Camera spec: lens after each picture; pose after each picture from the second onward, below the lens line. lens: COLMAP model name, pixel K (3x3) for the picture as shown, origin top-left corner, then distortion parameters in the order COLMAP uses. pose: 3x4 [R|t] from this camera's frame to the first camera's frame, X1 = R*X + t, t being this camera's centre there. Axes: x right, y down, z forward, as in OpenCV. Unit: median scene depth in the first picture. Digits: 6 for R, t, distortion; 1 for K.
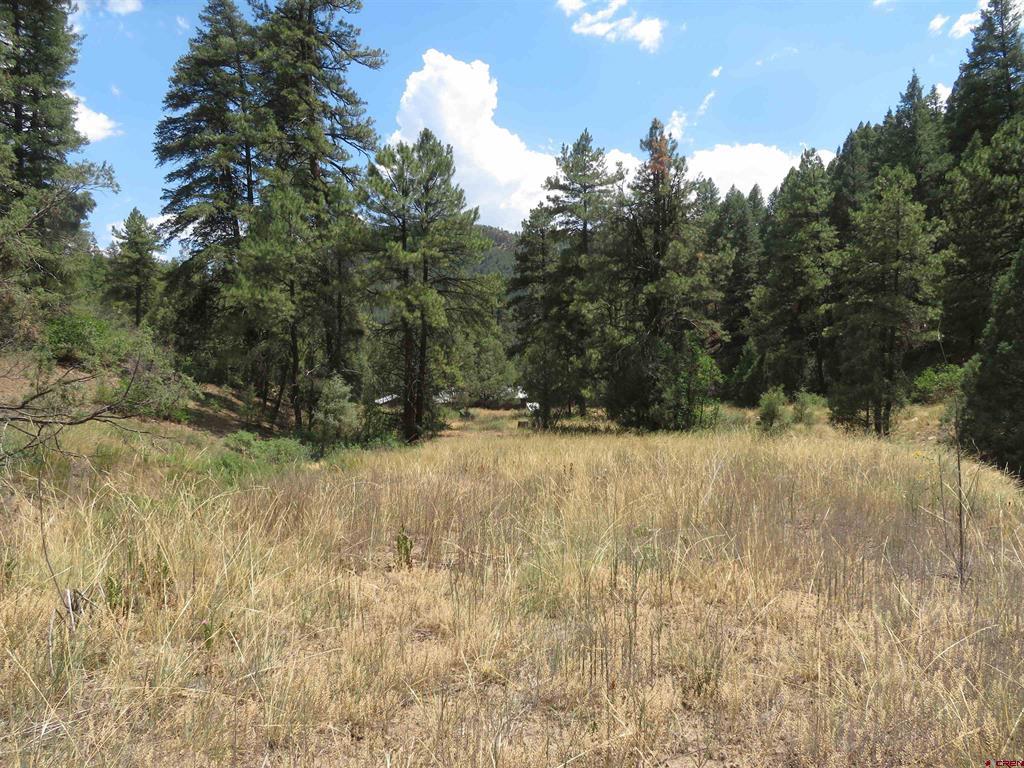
lens RADIAL K [[804.3, 0, 512.2], [0, 804.3, 384.9], [0, 0, 1]] dist [-0.000563, -0.001024]
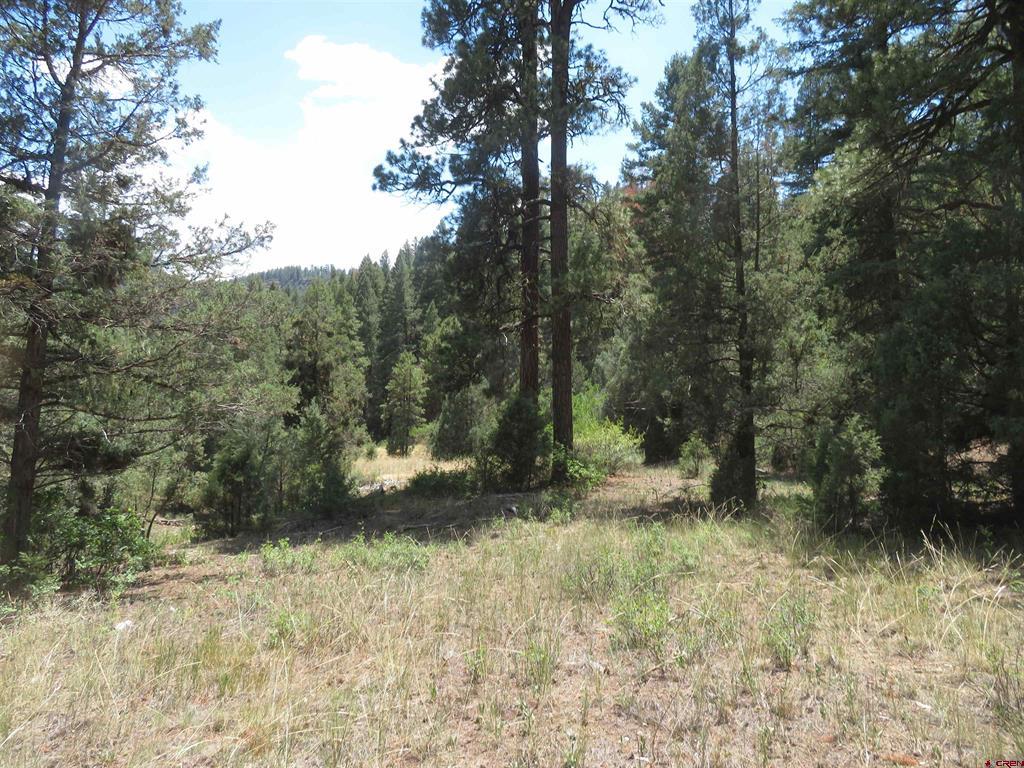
lens RADIAL K [[804.3, 0, 512.0], [0, 804.3, 384.1], [0, 0, 1]] dist [-0.000563, -0.001024]
pose [[0.810965, 0.023752, 0.584612, -0.563116], [0.008583, 0.998585, -0.052478, -0.022566], [-0.585031, 0.047576, 0.809614, -0.943850]]
